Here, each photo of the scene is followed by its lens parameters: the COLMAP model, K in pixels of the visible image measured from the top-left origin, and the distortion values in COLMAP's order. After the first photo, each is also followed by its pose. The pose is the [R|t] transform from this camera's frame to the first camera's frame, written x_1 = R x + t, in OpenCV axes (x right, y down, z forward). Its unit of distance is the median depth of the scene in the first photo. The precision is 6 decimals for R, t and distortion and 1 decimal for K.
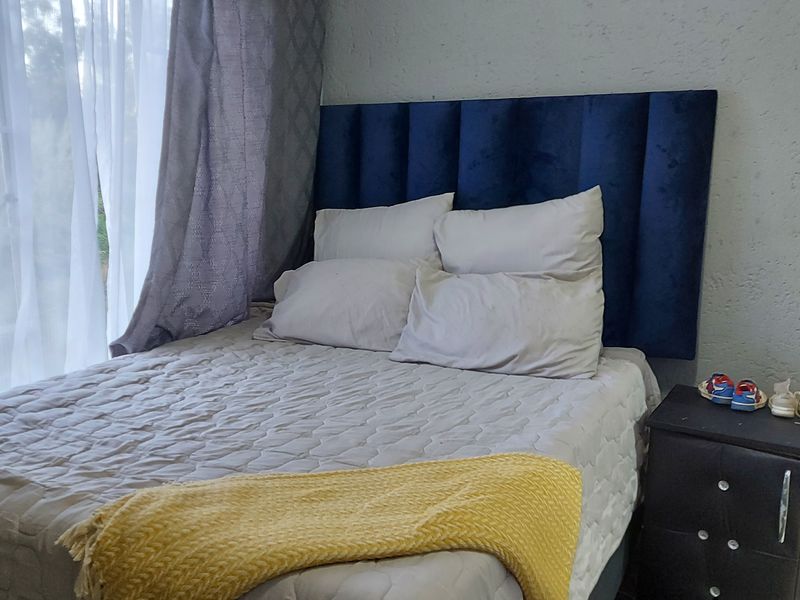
lens RADIAL K [[759.9, 0, 399.5], [0, 759.9, 299.0], [0, 0, 1]] dist [0.011027, 0.000000]
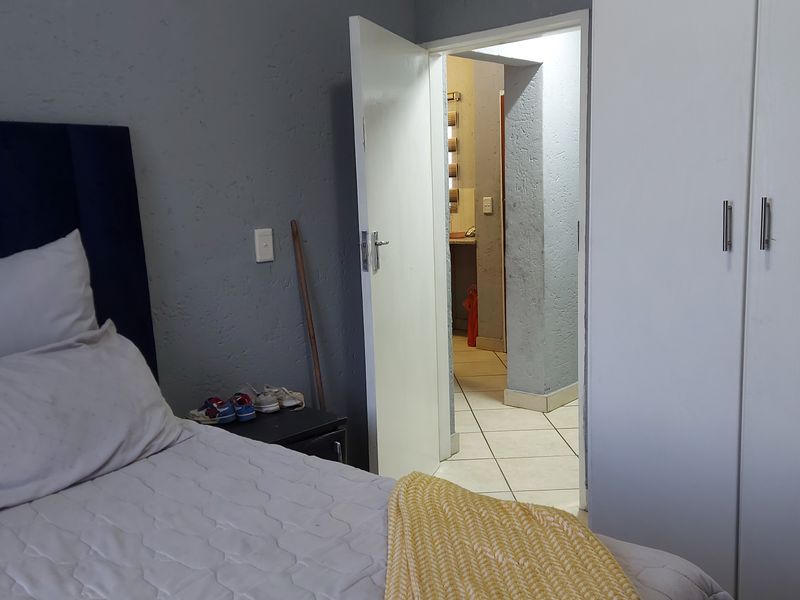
lens RADIAL K [[759.9, 0, 400.3], [0, 759.9, 301.1], [0, 0, 1]] dist [0.011027, 0.000000]
pose [[0.153819, -0.147513, 0.977026, -0.595112], [0.195069, 0.973867, 0.116325, -0.112460], [-0.968652, 0.172695, 0.178575, 0.583557]]
